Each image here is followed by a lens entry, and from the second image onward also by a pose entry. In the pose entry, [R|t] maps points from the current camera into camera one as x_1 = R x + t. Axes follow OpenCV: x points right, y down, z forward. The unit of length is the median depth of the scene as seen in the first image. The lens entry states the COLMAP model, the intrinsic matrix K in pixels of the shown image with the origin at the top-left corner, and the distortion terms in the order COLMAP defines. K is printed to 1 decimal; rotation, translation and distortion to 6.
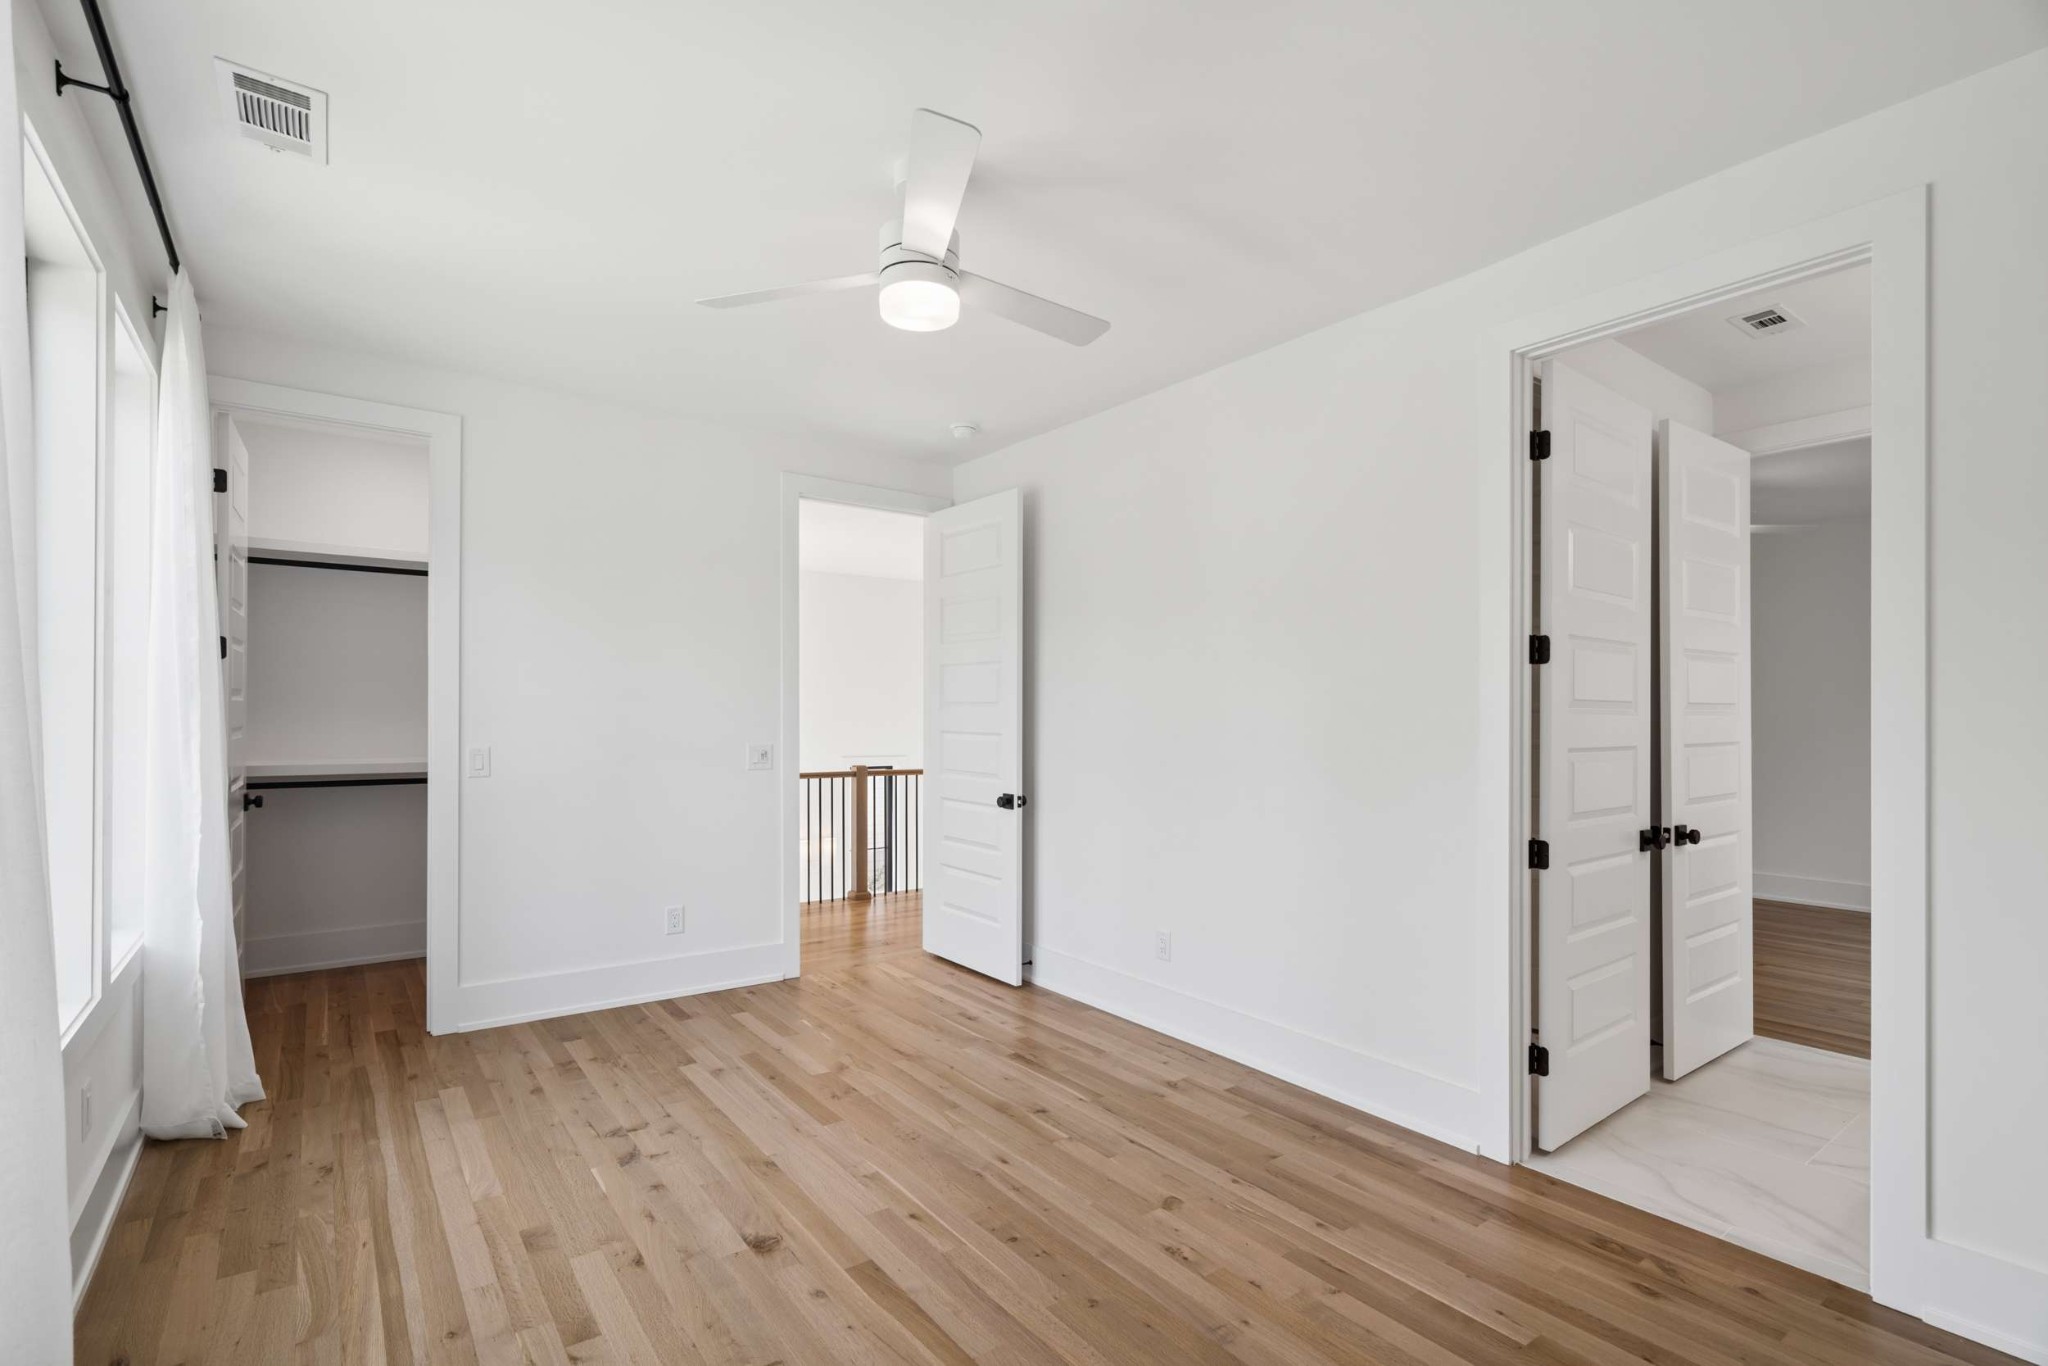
lens RADIAL K [[940.2, 0, 1012.1], [0, 940.2, 688.6], [0, 0, 1]] dist [-0.001999, -0.000019]
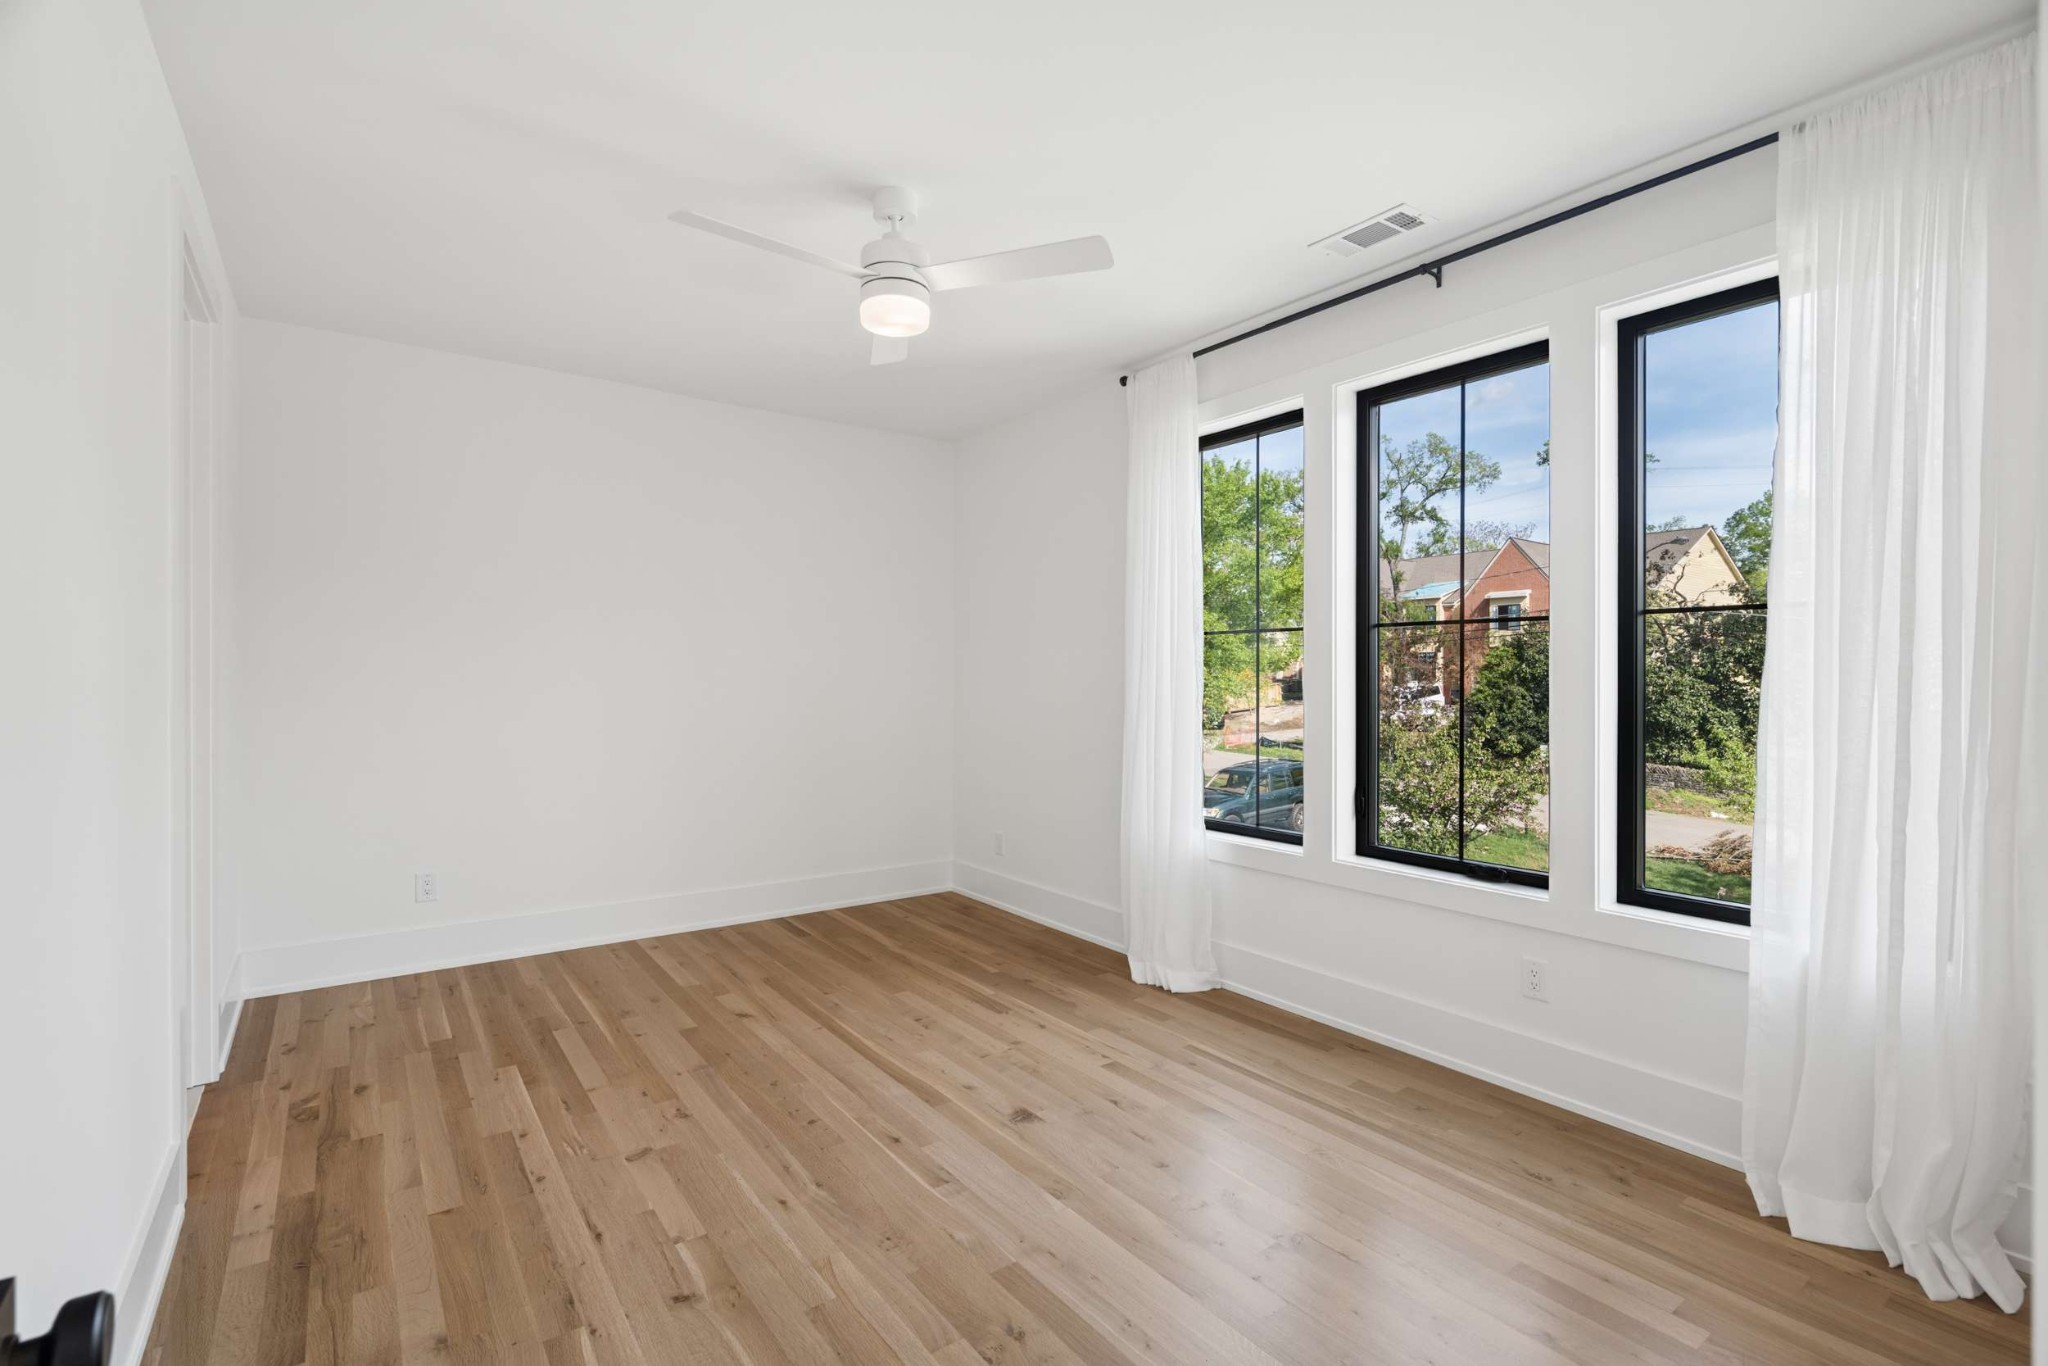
lens RADIAL K [[940.2, 0, 1012.1], [0, 940.2, 688.6], [0, 0, 1]] dist [-0.001999, -0.000019]
pose [[-0.999854, -0.007729, 0.015247, -0.243078], [-0.007809, 0.999956, -0.005198, 0.052820], [-0.015206, -0.005317, -0.999870, 2.009130]]
